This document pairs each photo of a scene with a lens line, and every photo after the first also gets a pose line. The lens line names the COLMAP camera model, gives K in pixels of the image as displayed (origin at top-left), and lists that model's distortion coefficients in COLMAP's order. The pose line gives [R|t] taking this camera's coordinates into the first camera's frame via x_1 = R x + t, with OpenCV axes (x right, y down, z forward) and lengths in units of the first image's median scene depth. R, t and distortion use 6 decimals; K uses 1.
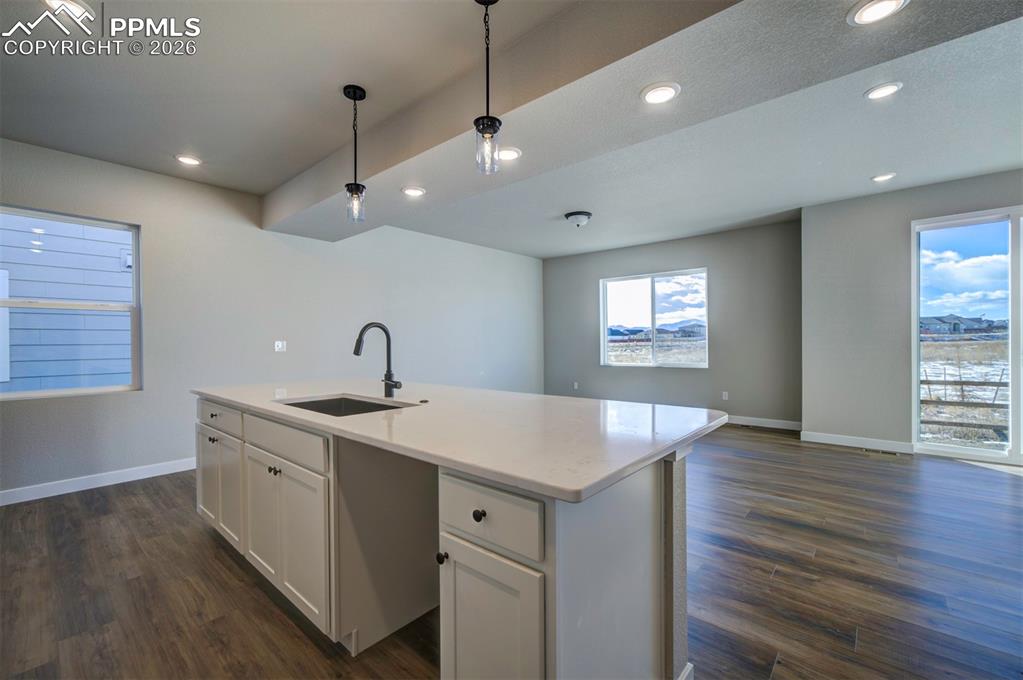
lens RADIAL K [[423.6, 0, 506.2], [0, 423.6, 340.9], [0, 0, 1]] dist [-0.001494, 0.000547]
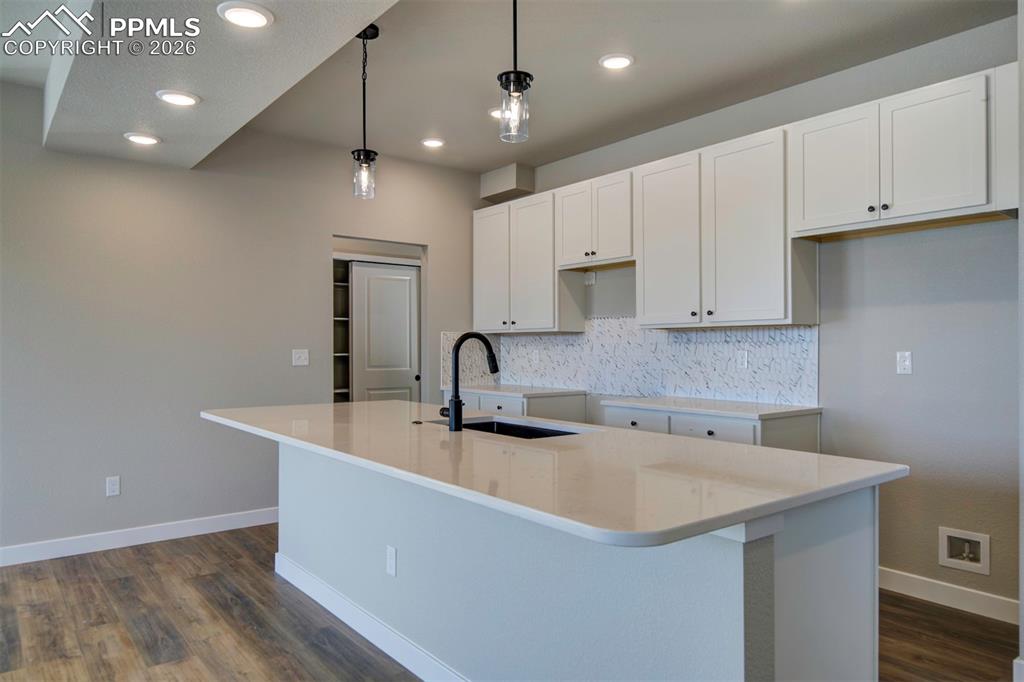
lens RADIAL K [[668.6, 0, 510.2], [0, 668.6, 347.1], [0, 0, 1]] dist [-0.001810, -0.000596]
pose [[-0.985082, 0.007612, 0.171916, -0.569870], [0.007604, 0.999971, -0.000705, -0.013841], [-0.171917, 0.000613, -0.985111, 2.136141]]
